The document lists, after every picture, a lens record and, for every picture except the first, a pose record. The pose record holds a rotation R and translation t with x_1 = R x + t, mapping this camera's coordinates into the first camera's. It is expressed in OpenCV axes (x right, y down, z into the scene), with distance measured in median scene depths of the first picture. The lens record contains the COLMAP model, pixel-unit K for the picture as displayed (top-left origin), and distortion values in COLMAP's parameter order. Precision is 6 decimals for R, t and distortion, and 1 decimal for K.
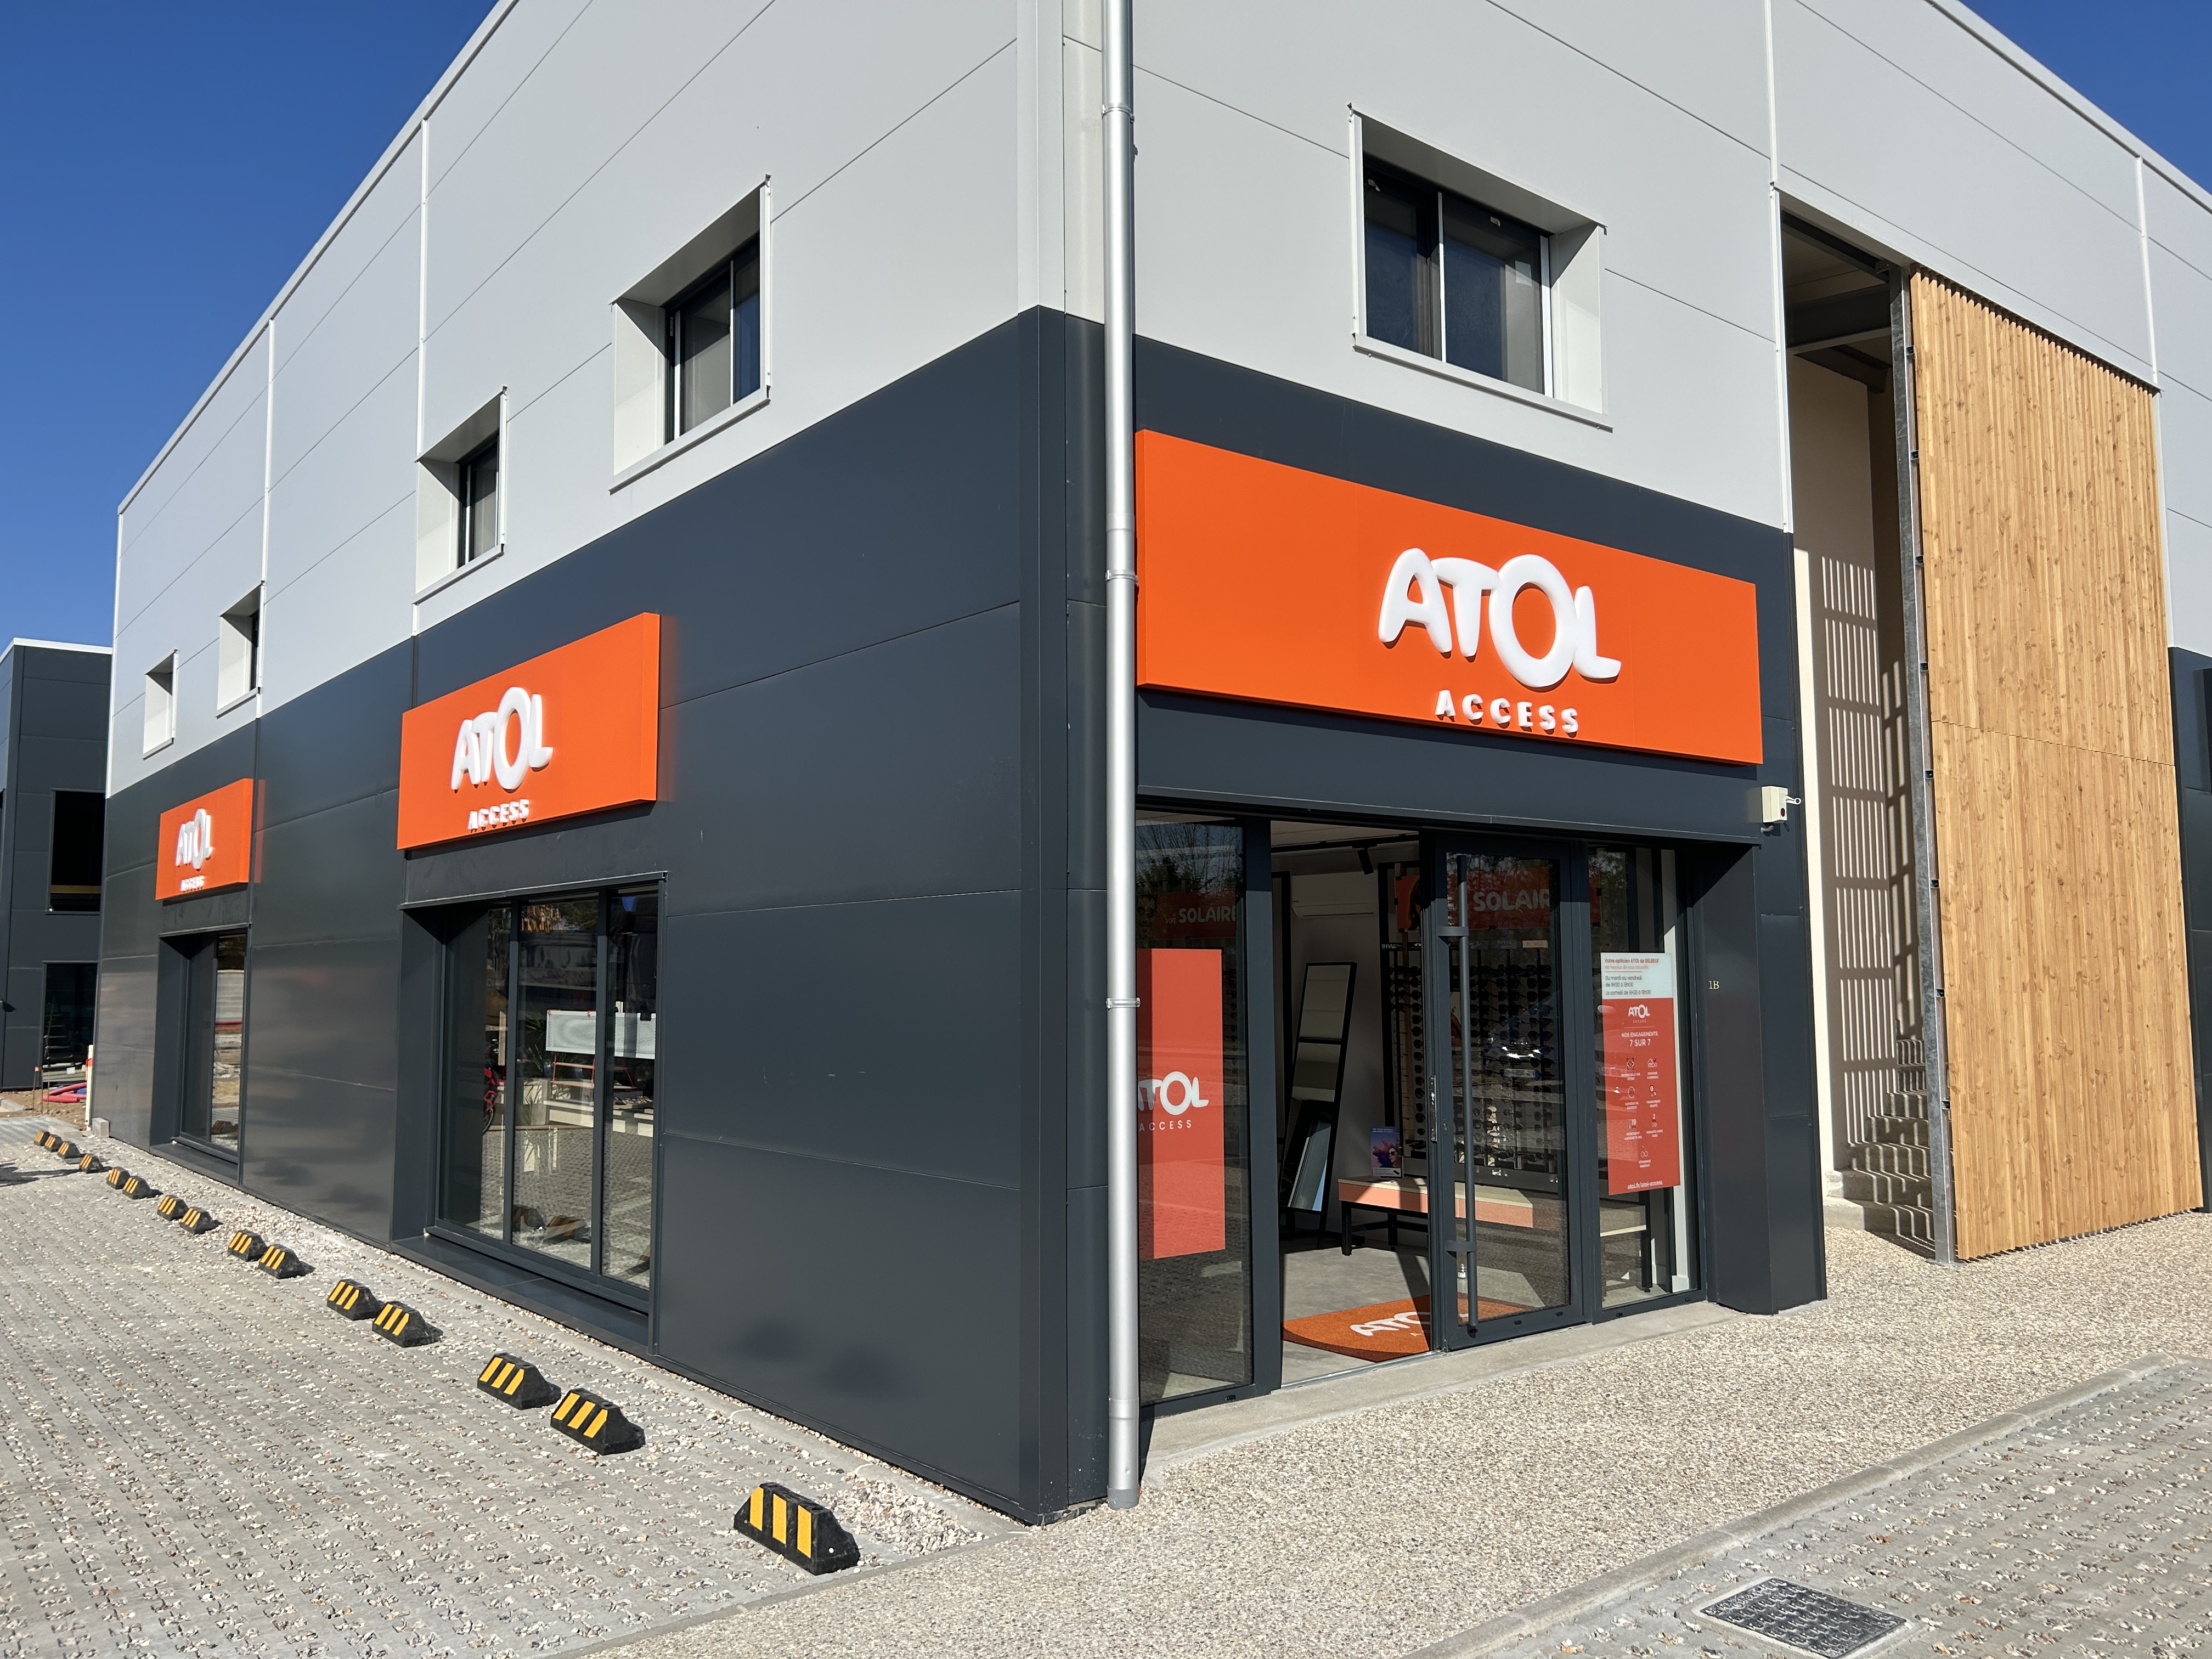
lens RADIAL K [[1657.9, 0, 1098.5], [0, 1657.9, 818.3], [0, 0, 1]] dist [0.054486, -0.063587]
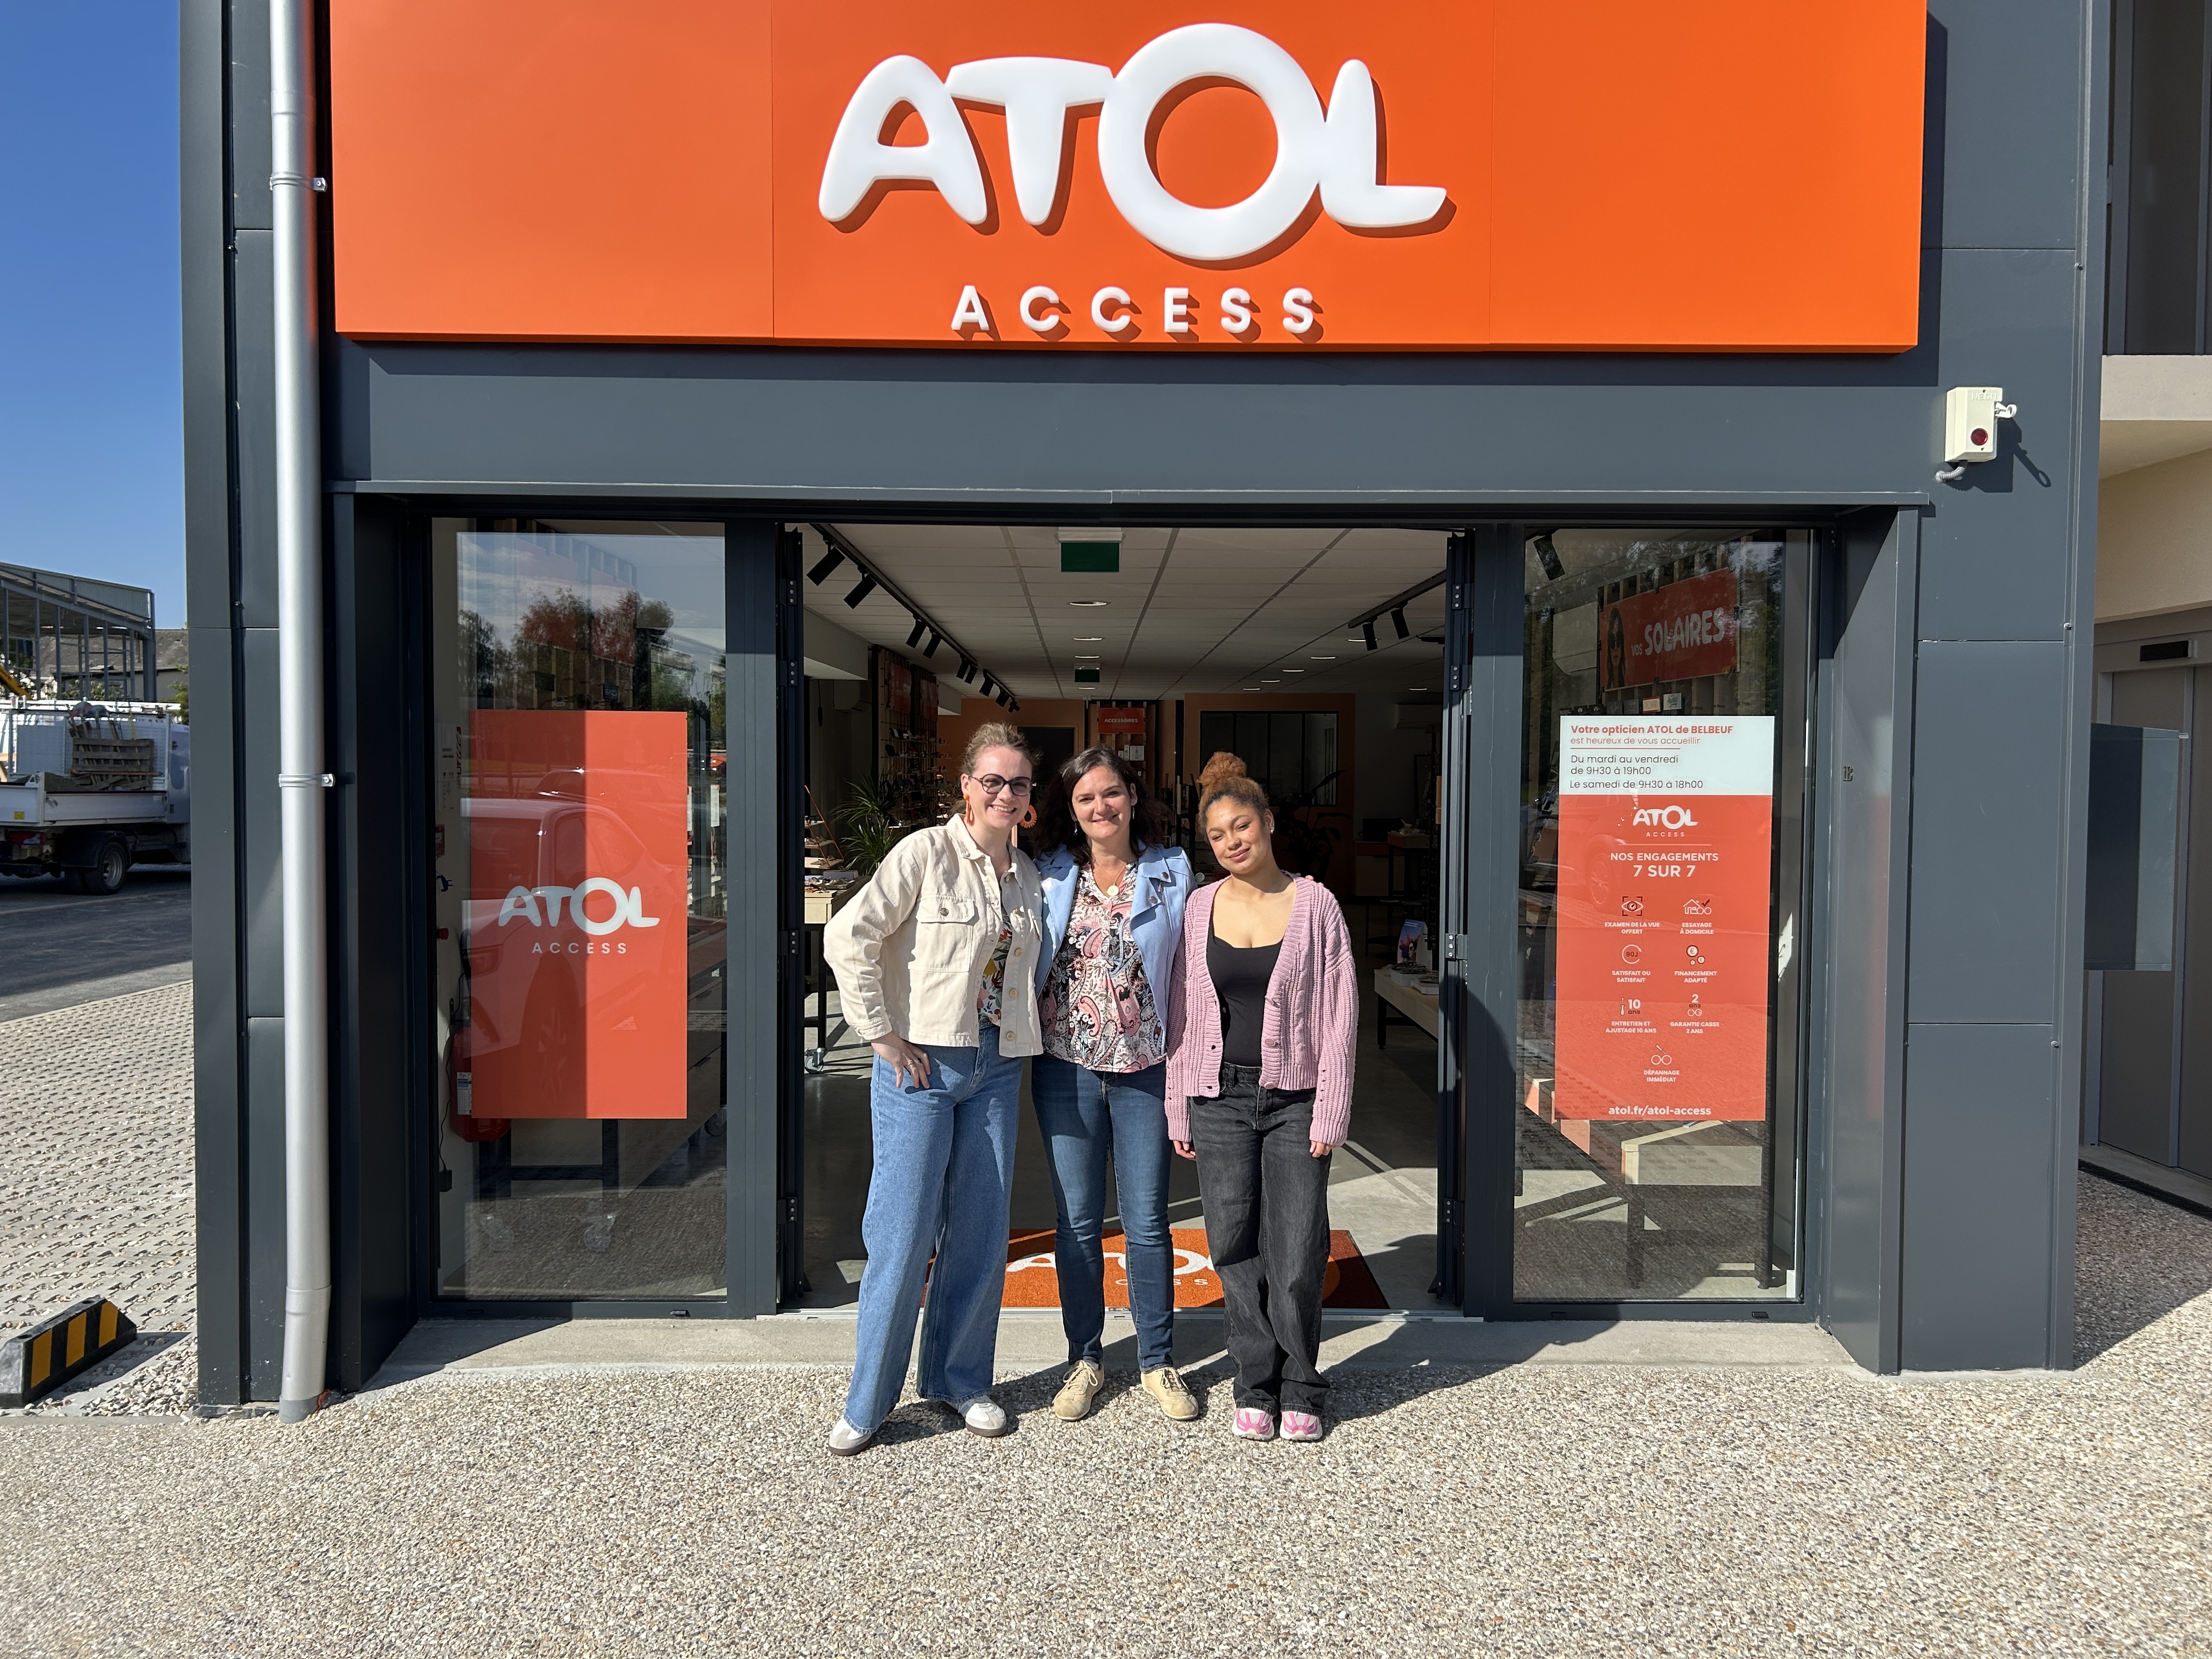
lens RADIAL K [[1657.9, 0, 1089.0], [0, 1657.9, 826.9], [0, 0, 1]] dist [0.054486, -0.063587]
pose [[0.794781, 0.031269, -0.606090, 0.587130], [0.048217, 0.992262, 0.114419, 0.049751], [0.604977, -0.120162, 0.787124, 0.485792]]
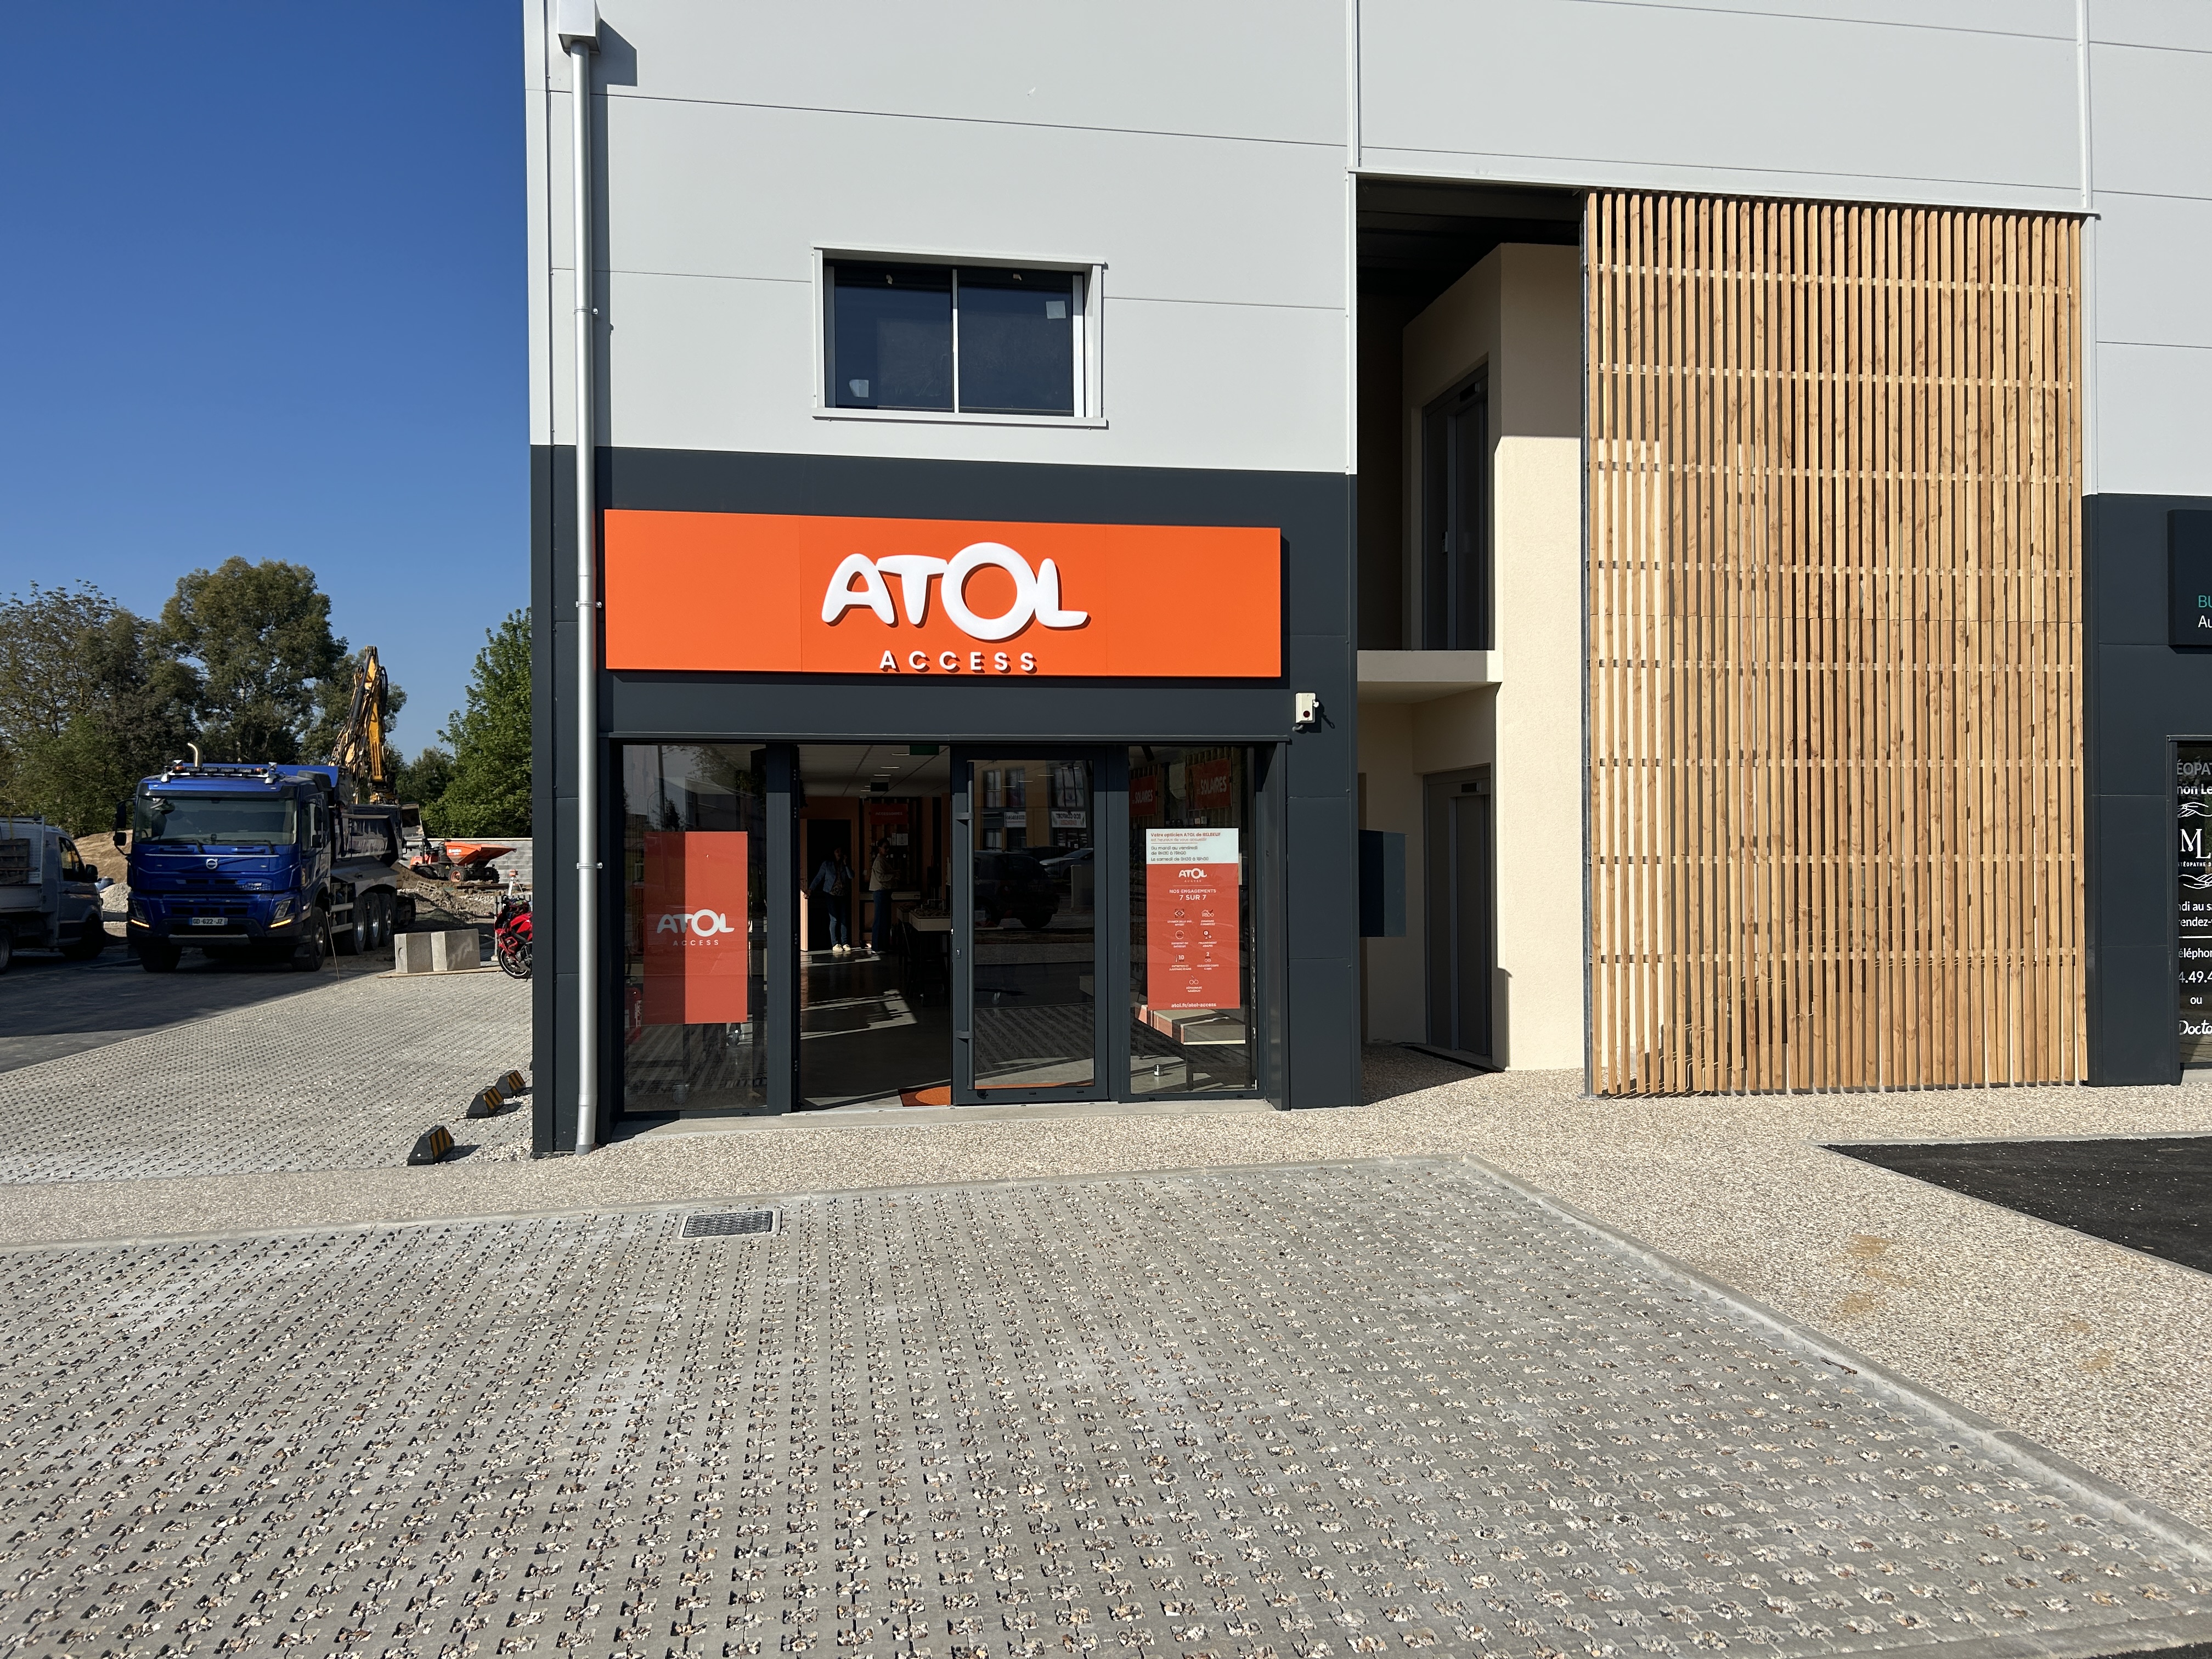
lens RADIAL K [[1657.9, 0, 1104.1], [0, 1657.9, 847.0], [0, 0, 1]] dist [0.054486, -0.063587]
pose [[0.886208, -0.001864, -0.463284, 0.978988], [0.047522, 0.995083, 0.086900, -0.022491], [0.460845, -0.099027, 0.881939, -0.186429]]
